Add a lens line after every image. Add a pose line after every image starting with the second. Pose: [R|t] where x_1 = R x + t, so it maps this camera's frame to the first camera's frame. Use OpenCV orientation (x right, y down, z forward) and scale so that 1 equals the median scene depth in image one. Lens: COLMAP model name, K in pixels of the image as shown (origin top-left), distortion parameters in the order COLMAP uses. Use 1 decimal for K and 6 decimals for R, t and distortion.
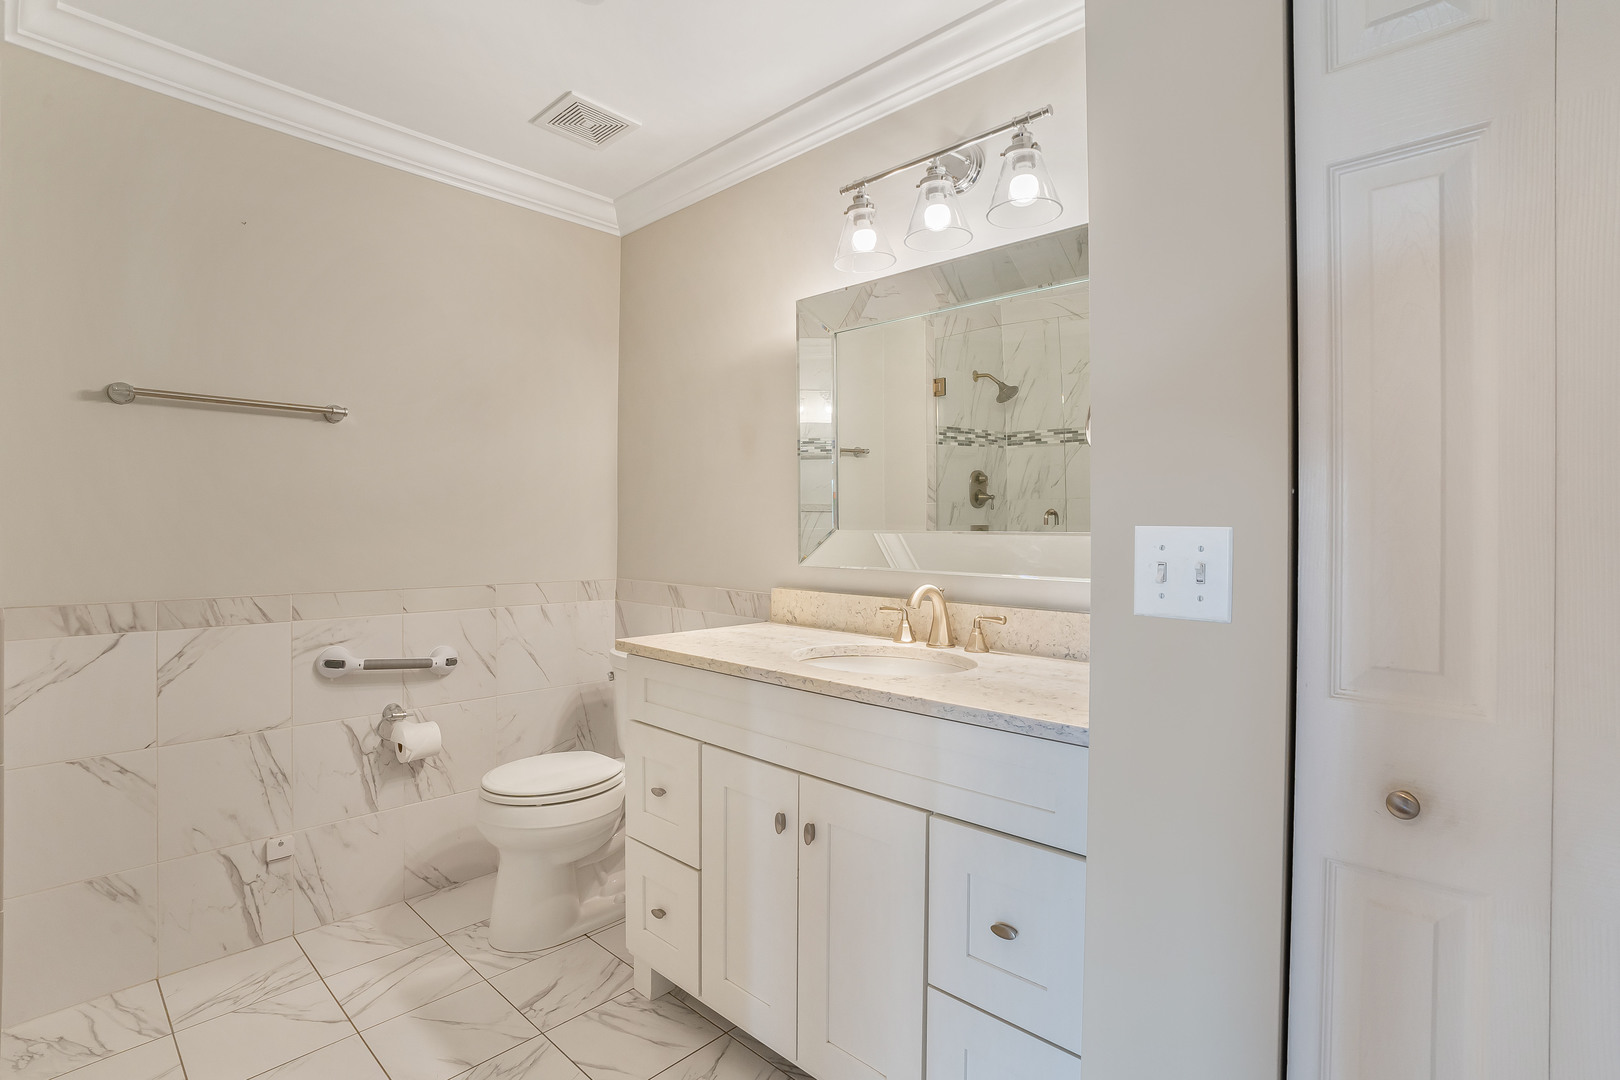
lens RADIAL K [[770.6, 0, 807.8], [0, 770.6, 535.8], [0, 0, 1]] dist [-0.045048, 0.014928]
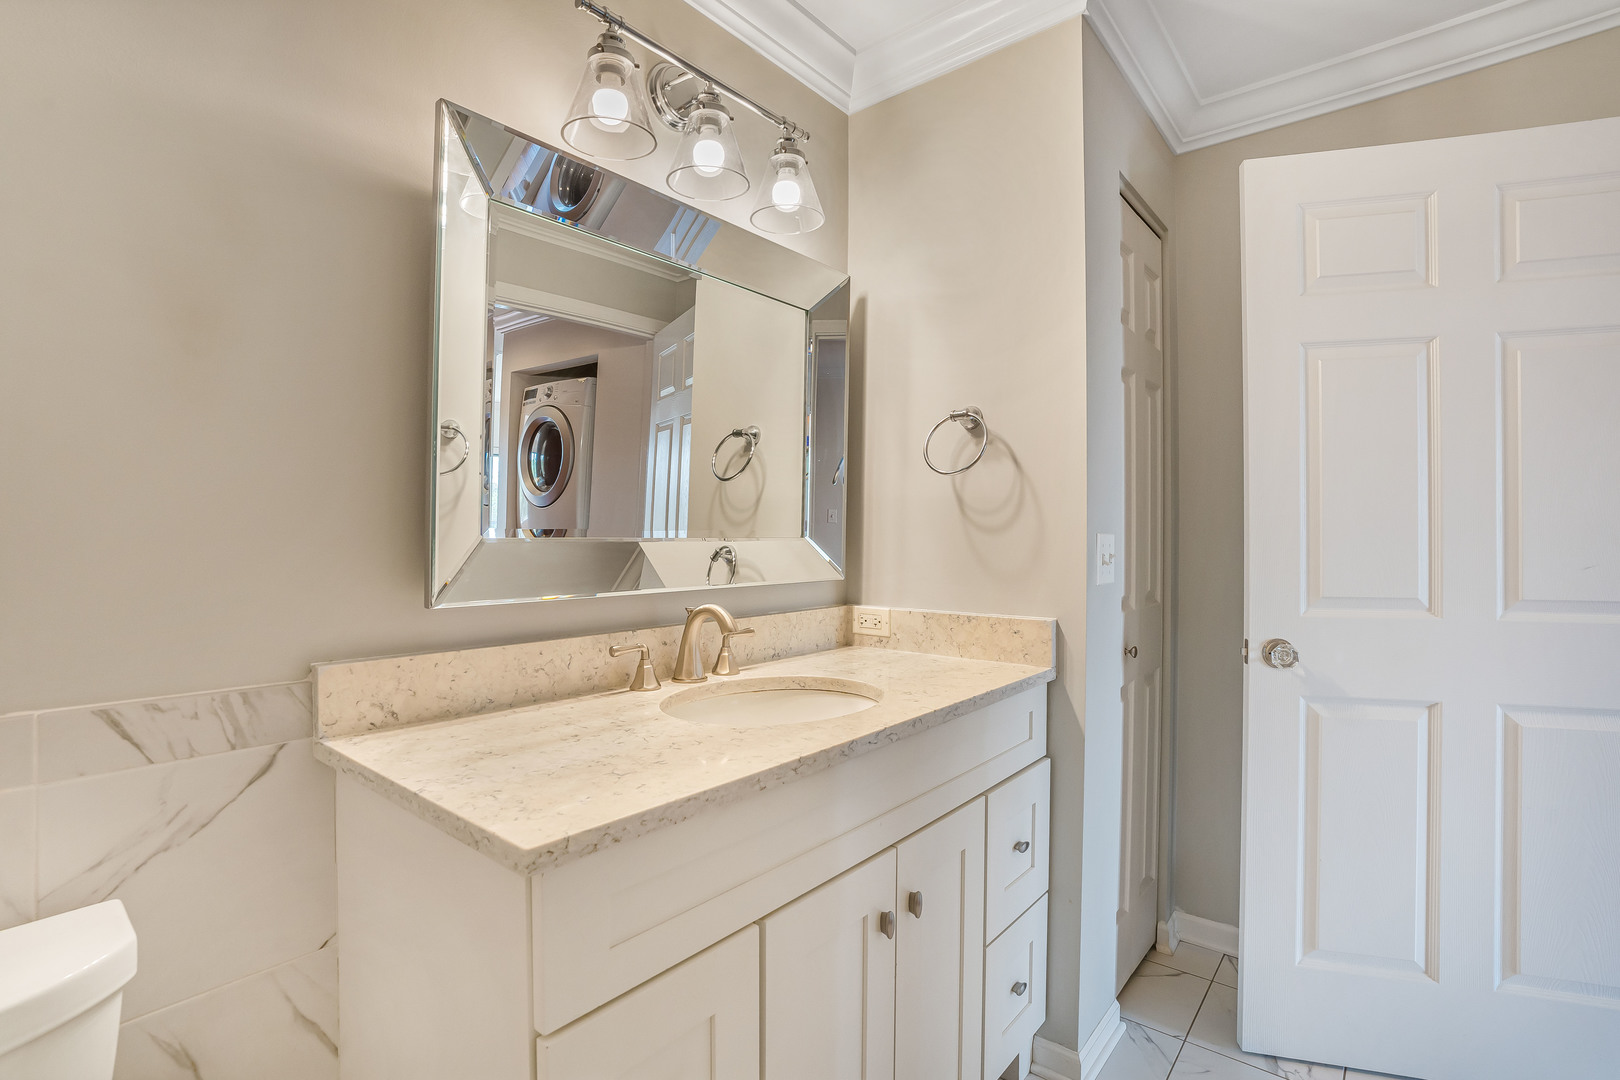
lens RADIAL K [[770.6, 0, 807.5], [0, 770.6, 533.3], [0, 0, 1]] dist [-0.045048, 0.014928]
pose [[-0.066590, -0.014507, 0.997675, -0.569401], [-0.002267, 0.999894, 0.014388, -0.021184], [-0.997778, -0.001304, -0.066615, 0.815910]]
